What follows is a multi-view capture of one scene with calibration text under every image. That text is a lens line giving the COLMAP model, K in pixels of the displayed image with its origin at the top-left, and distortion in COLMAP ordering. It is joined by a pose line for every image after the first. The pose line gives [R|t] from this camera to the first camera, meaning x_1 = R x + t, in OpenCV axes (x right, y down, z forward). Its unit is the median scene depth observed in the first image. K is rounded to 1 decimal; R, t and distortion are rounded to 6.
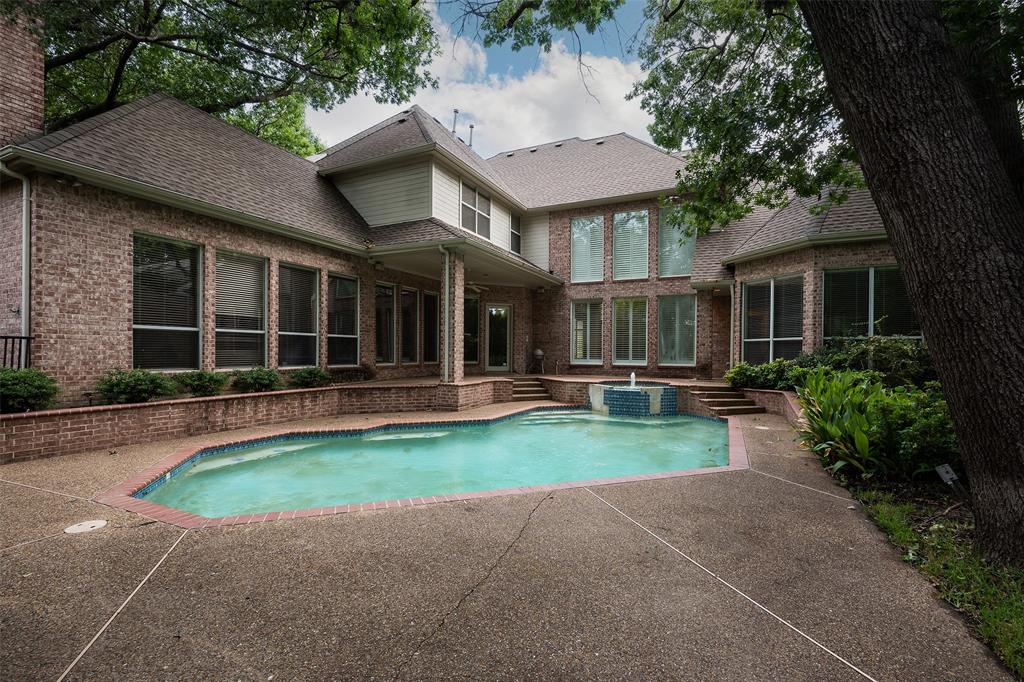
lens RADIAL K [[439.6, 0, 512.5], [0, 439.6, 348.4], [0, 0, 1]] dist [-0.001128, -0.000017]
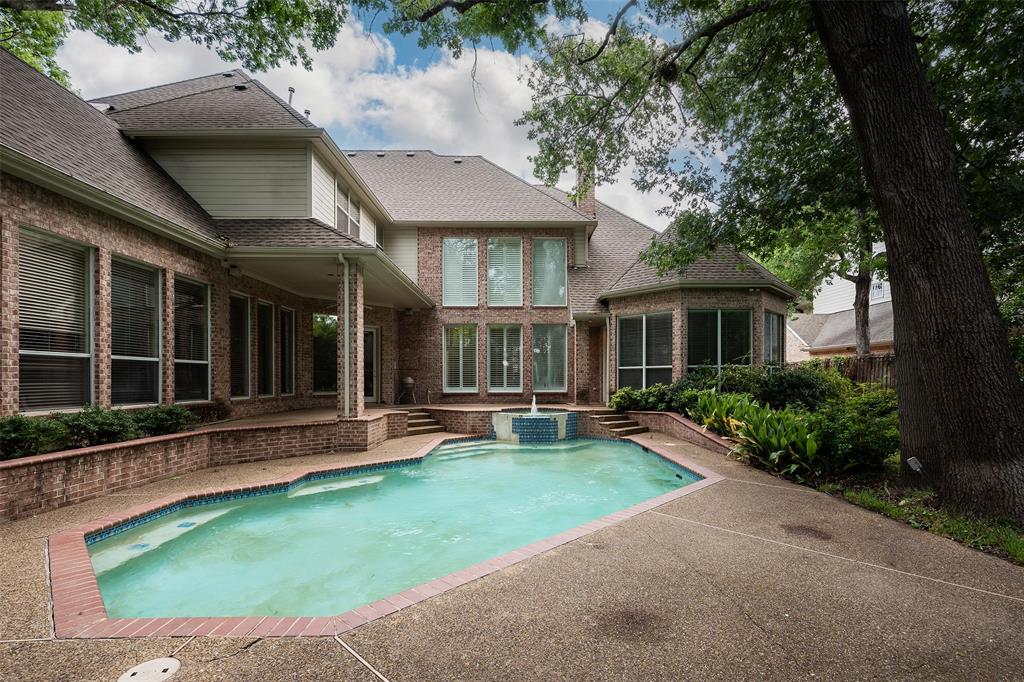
lens RADIAL K [[466.2, 0, 512.9], [0, 466.2, 374.0], [0, 0, 1]] dist [-0.001032, -0.000429]
pose [[0.901159, -0.004802, 0.433463, -0.267400], [0.005466, 0.999985, -0.000286, -0.004439], [-0.433455, 0.002627, 0.901171, 0.062309]]
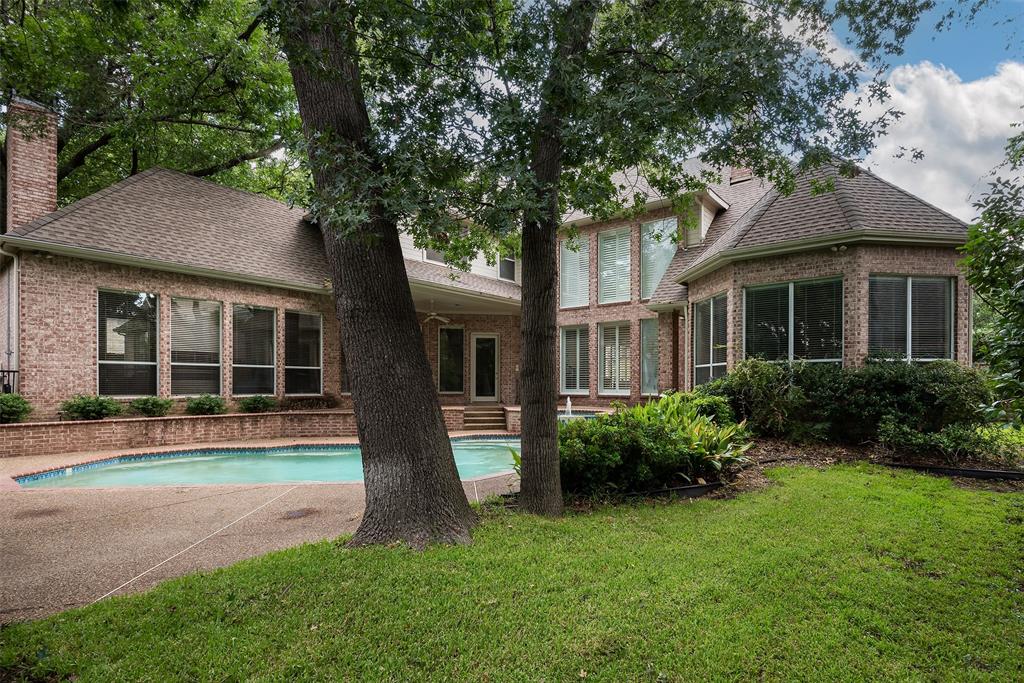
lens RADIAL K [[497.6, 0, 528.8], [0, 497.6, 380.1], [0, 0, 1]] dist [-0.000760, -0.000146]
pose [[0.975146, -0.007866, -0.221425, 0.494418], [0.007518, 0.999969, -0.002417, 0.011757], [0.221437, 0.000692, 0.975174, -0.100705]]
